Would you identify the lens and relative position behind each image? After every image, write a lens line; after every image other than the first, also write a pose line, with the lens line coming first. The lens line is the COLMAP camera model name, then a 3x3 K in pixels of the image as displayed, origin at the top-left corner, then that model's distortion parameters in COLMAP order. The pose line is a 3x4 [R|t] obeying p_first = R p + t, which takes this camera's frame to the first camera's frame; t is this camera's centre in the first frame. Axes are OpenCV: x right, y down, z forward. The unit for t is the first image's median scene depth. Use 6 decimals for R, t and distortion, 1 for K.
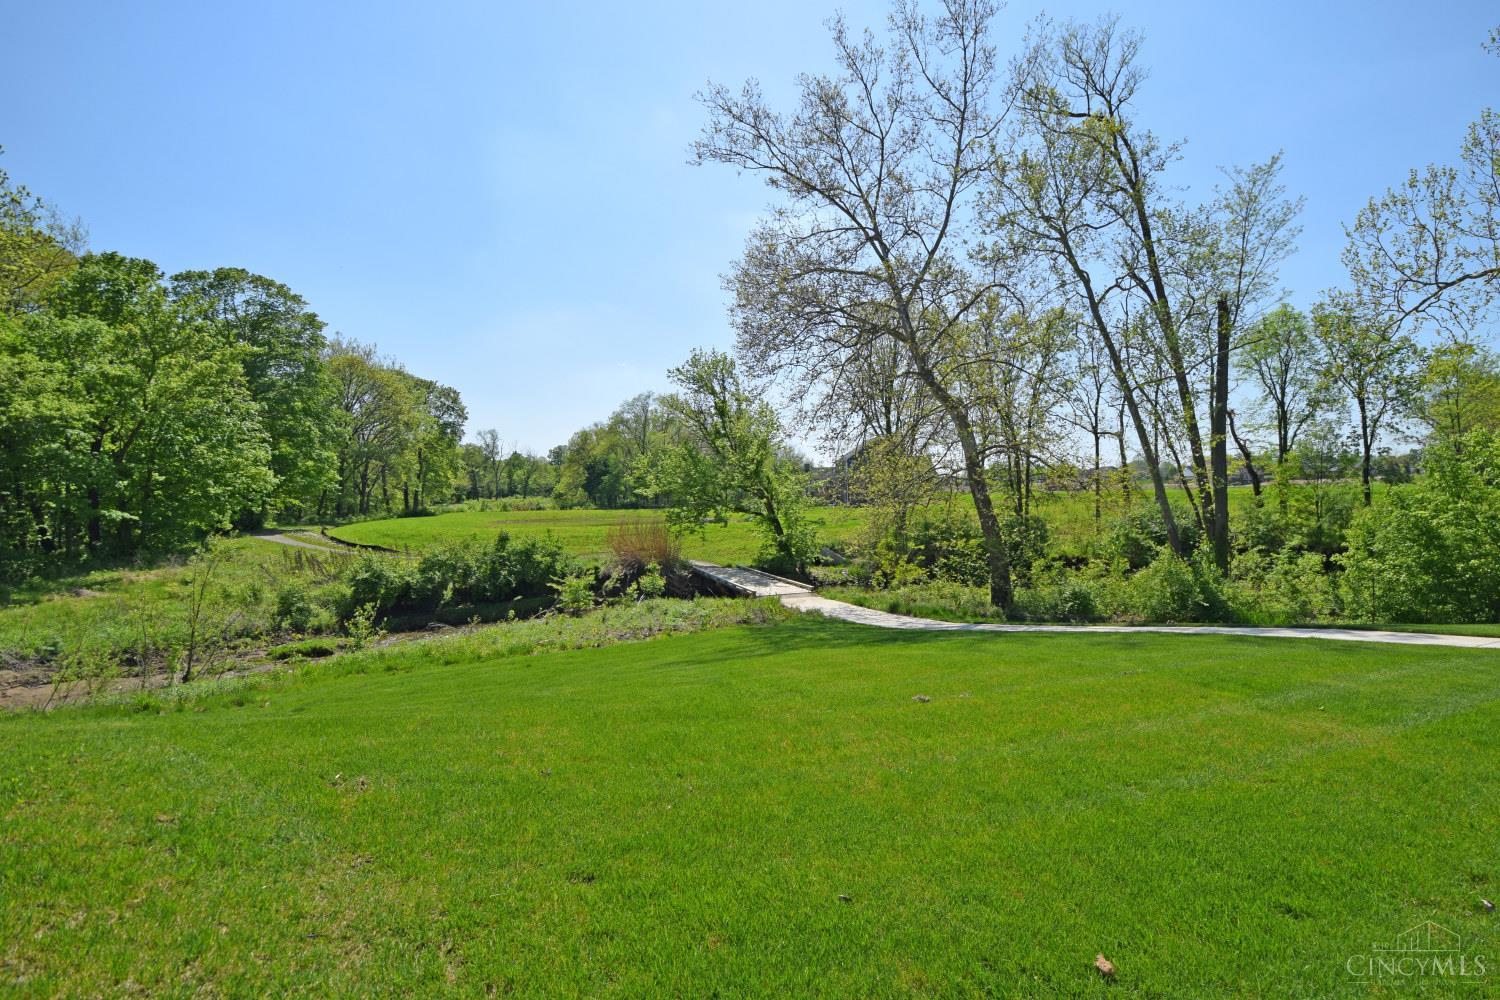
lens RADIAL K [[649.5, 0, 750.0], [0, 649.5, 500.0], [0, 0, 1]] dist [-0.043500, 0.000006]
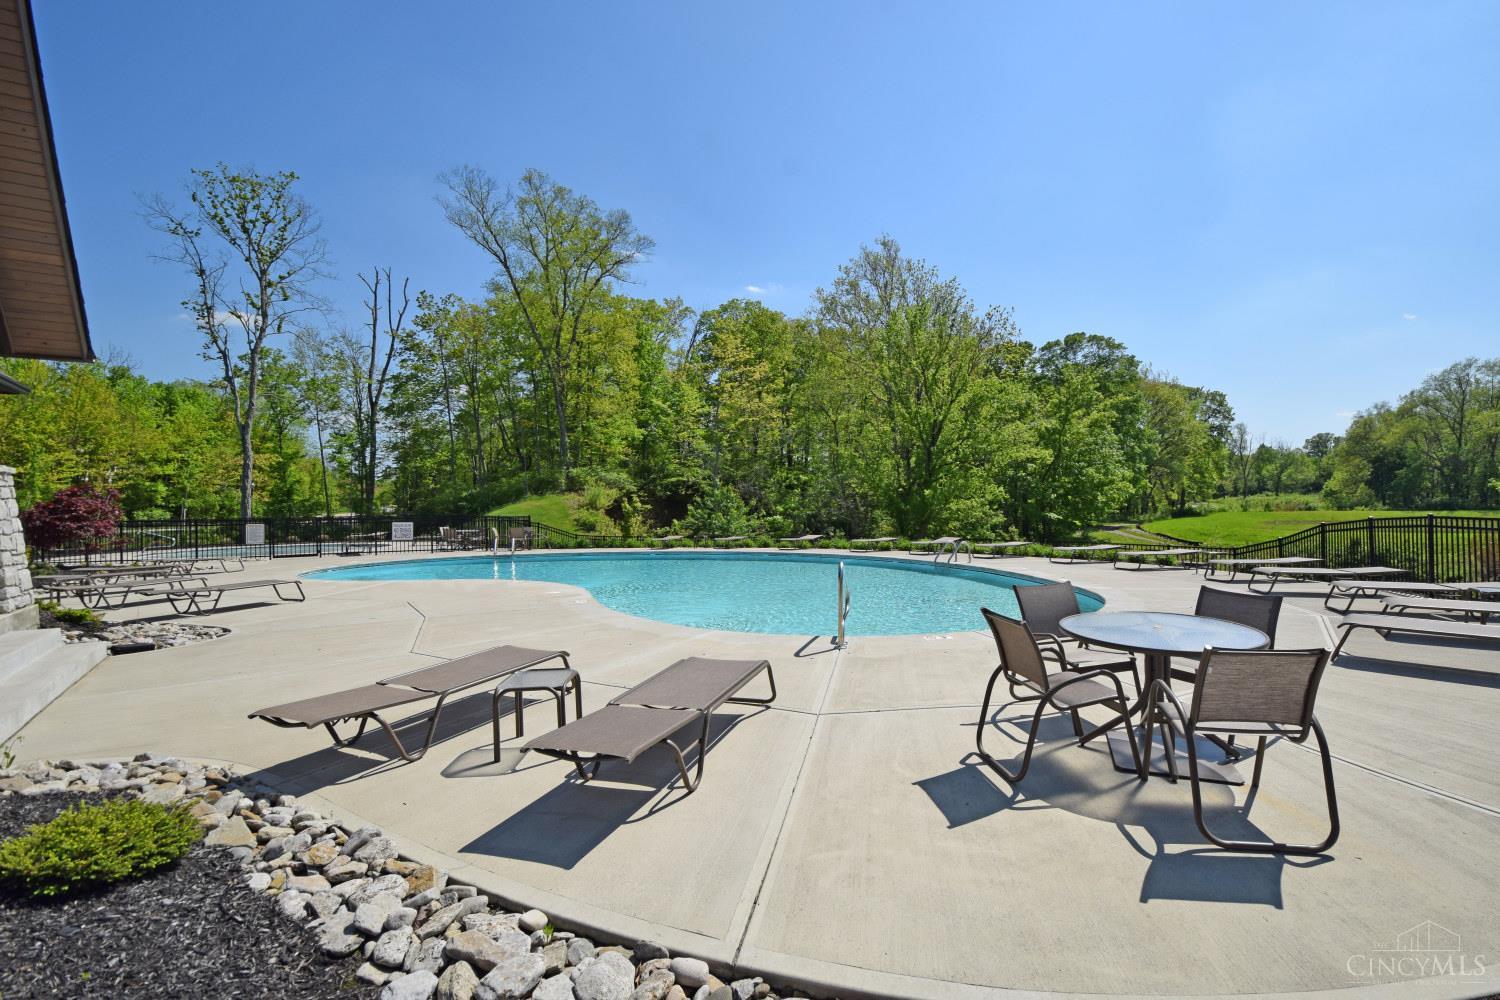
lens RADIAL K [[649.5, 0, 750.0], [0, 649.5, 500.0], [0, 0, 1]] dist [-0.043500, 0.000006]
pose [[0.545801, 0.003955, -0.837906, -0.016462], [0.003920, 0.999966, 0.007273, -0.007813], [0.837906, -0.007254, 0.545766, -0.134158]]
